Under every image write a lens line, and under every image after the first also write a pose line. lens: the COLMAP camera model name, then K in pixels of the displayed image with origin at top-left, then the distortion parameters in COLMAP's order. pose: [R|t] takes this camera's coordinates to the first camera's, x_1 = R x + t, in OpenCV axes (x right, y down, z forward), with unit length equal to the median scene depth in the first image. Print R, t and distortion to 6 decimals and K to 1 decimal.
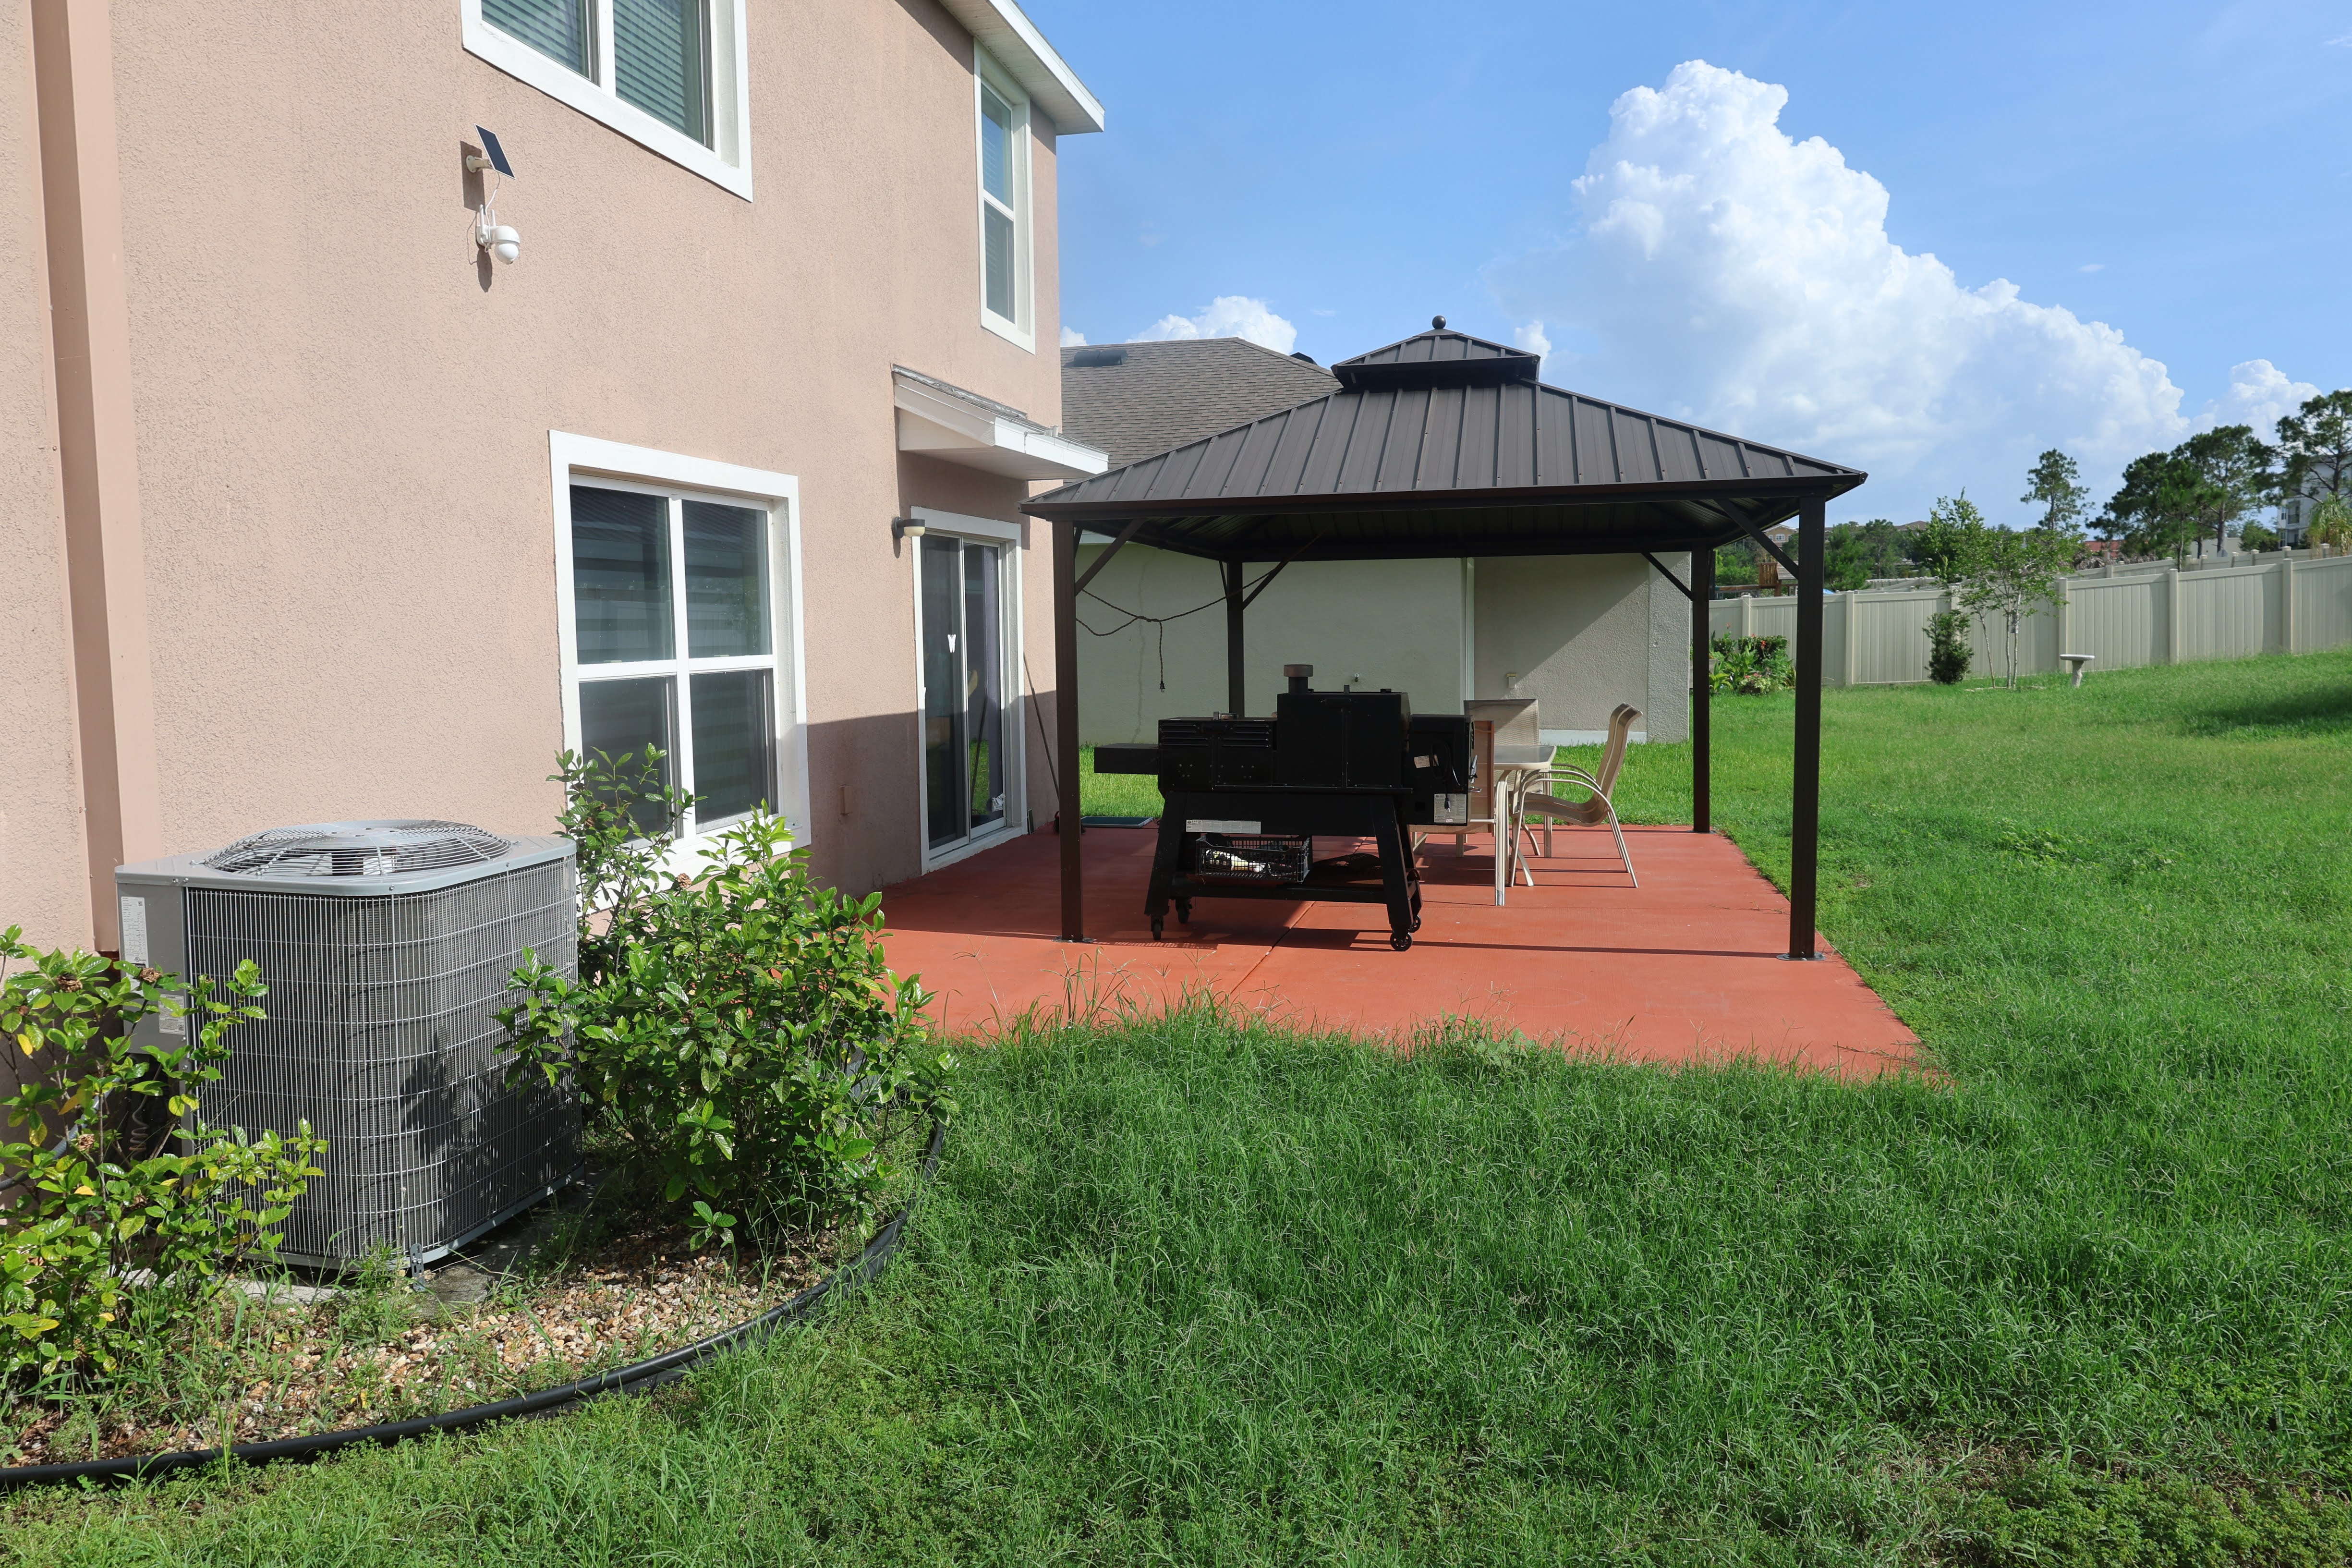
lens RADIAL K [[1628.6, 0, 1171.4], [0, 1628.6, 762.1], [0, 0, 1]] dist [-0.002712, 0.002084]
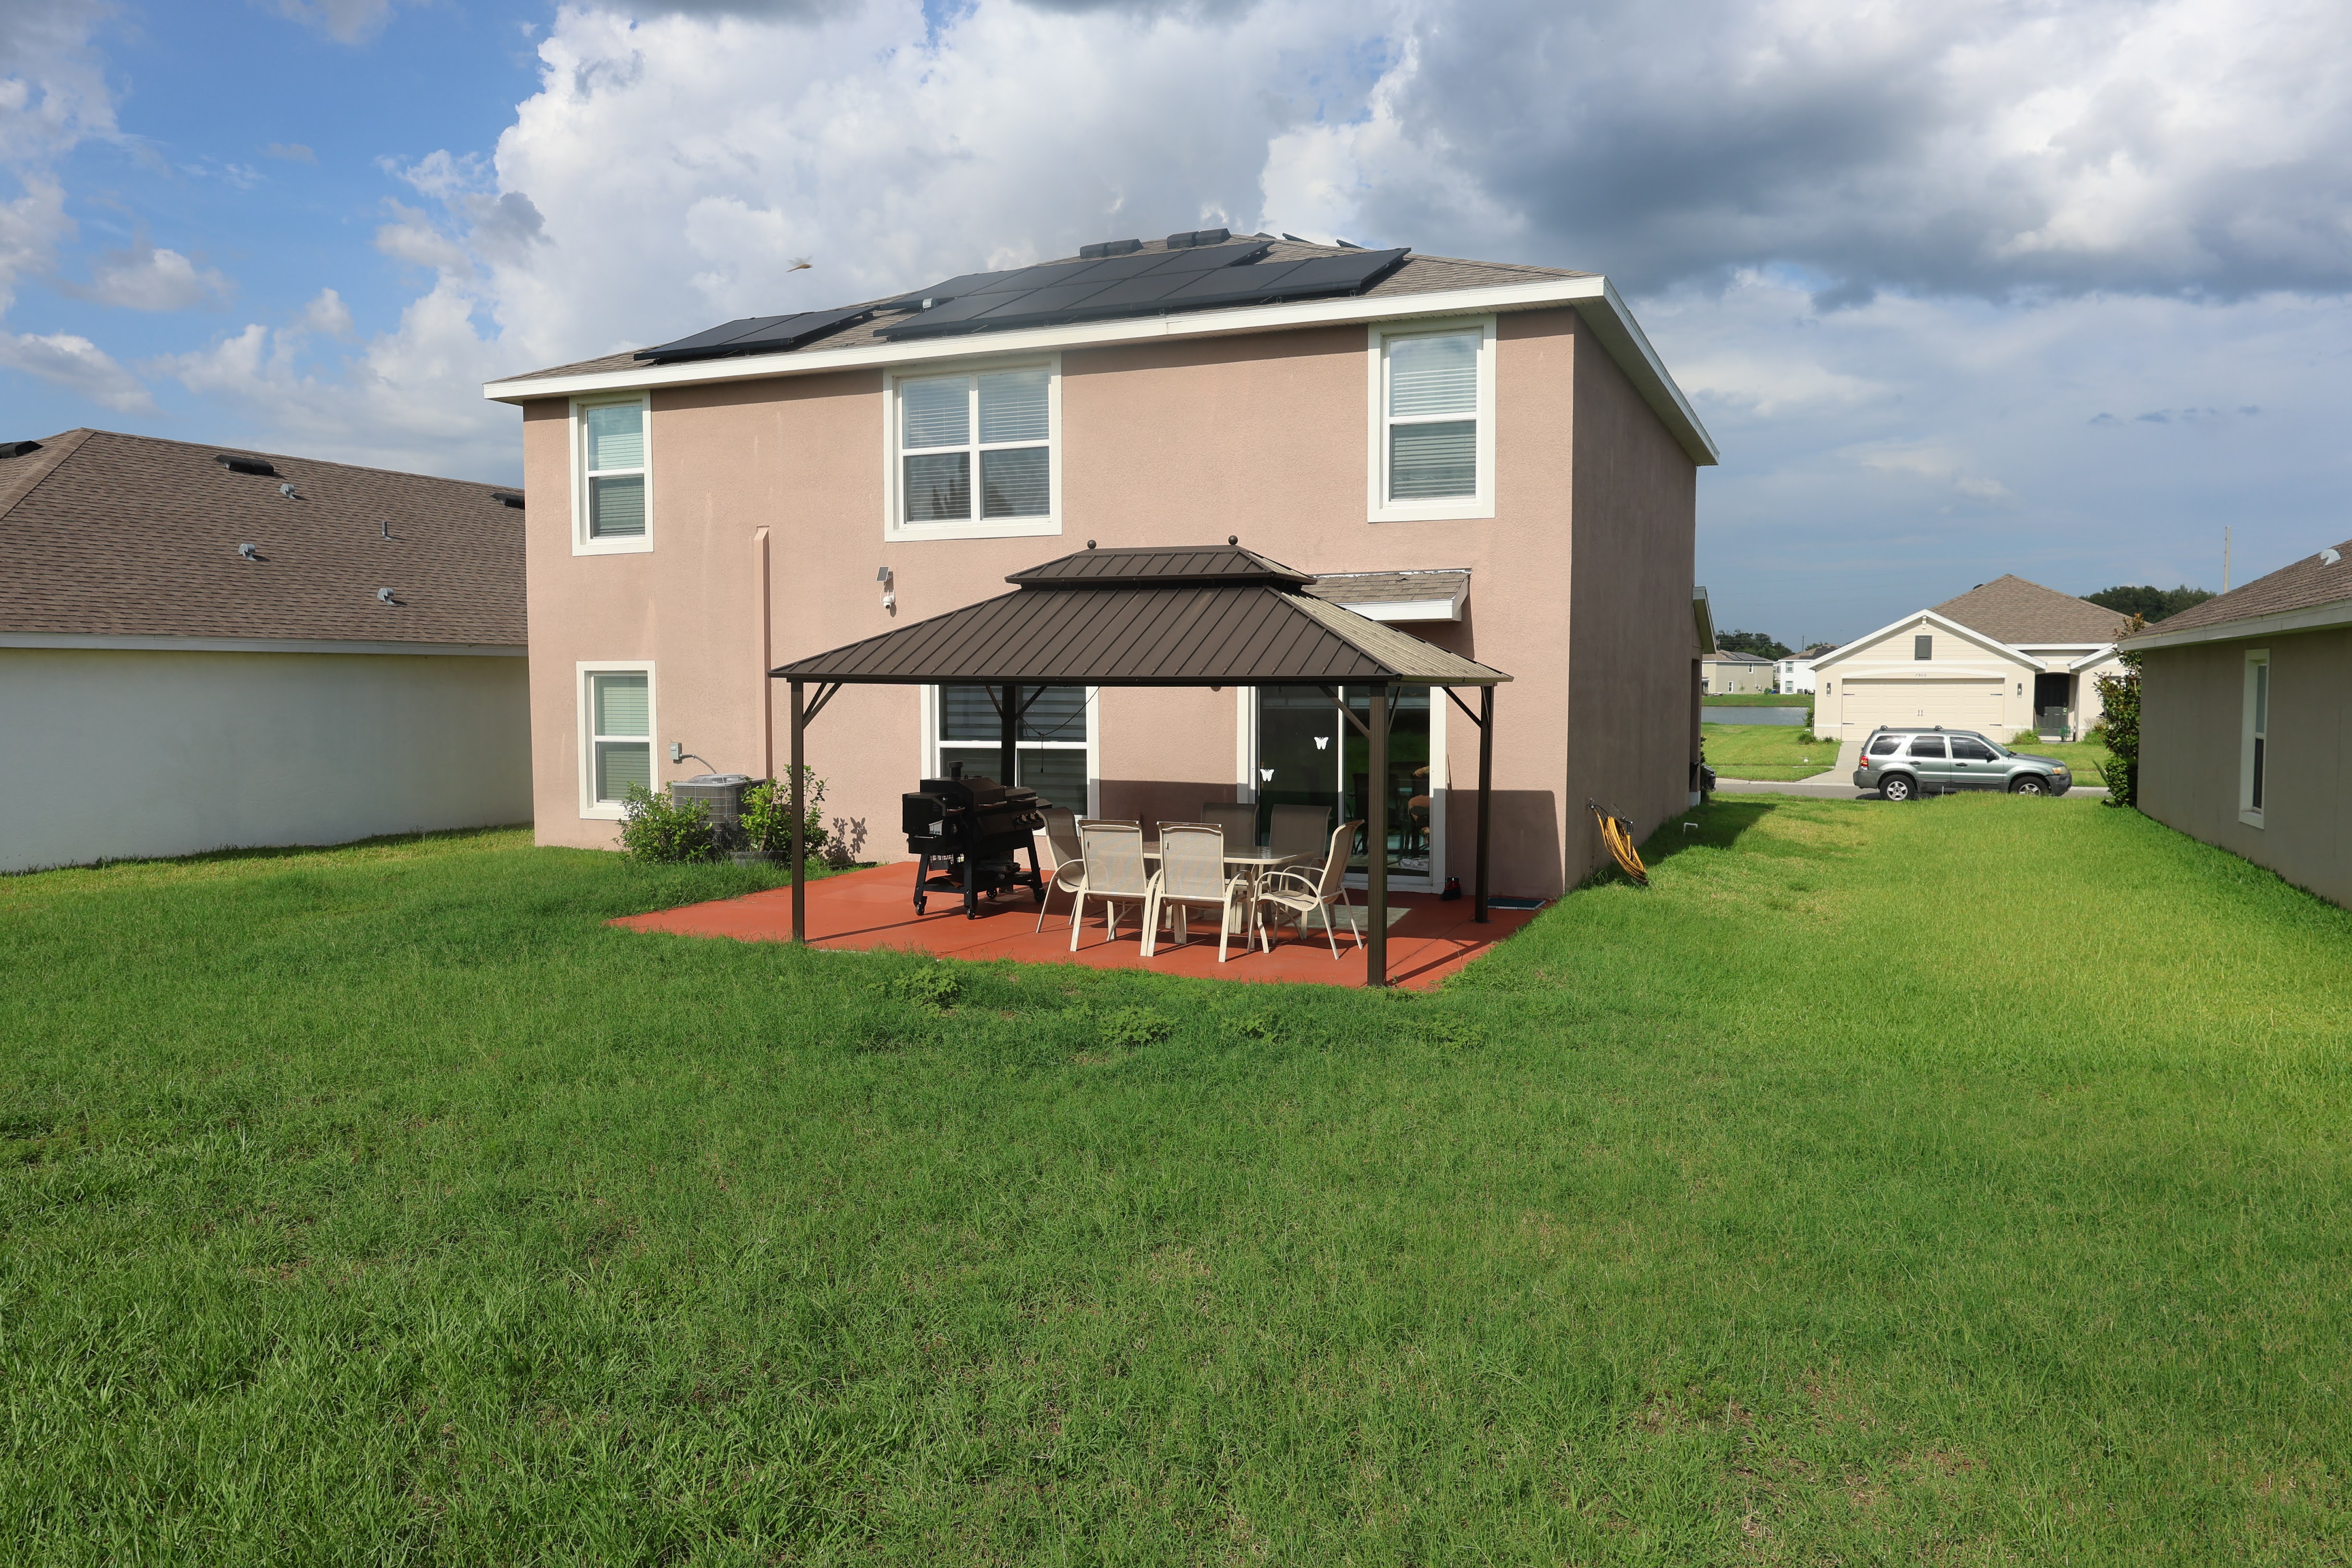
lens RADIAL K [[1683.2, 0, 1183.7], [0, 1683.2, 784.2], [0, 0, 1]] dist [-0.000713, 0.008342]
pose [[-0.184424, 0.075573, -0.979937, 2.004347], [-0.075316, 0.993021, 0.090756, -0.237604], [0.979957, 0.090543, -0.177445, 1.648704]]
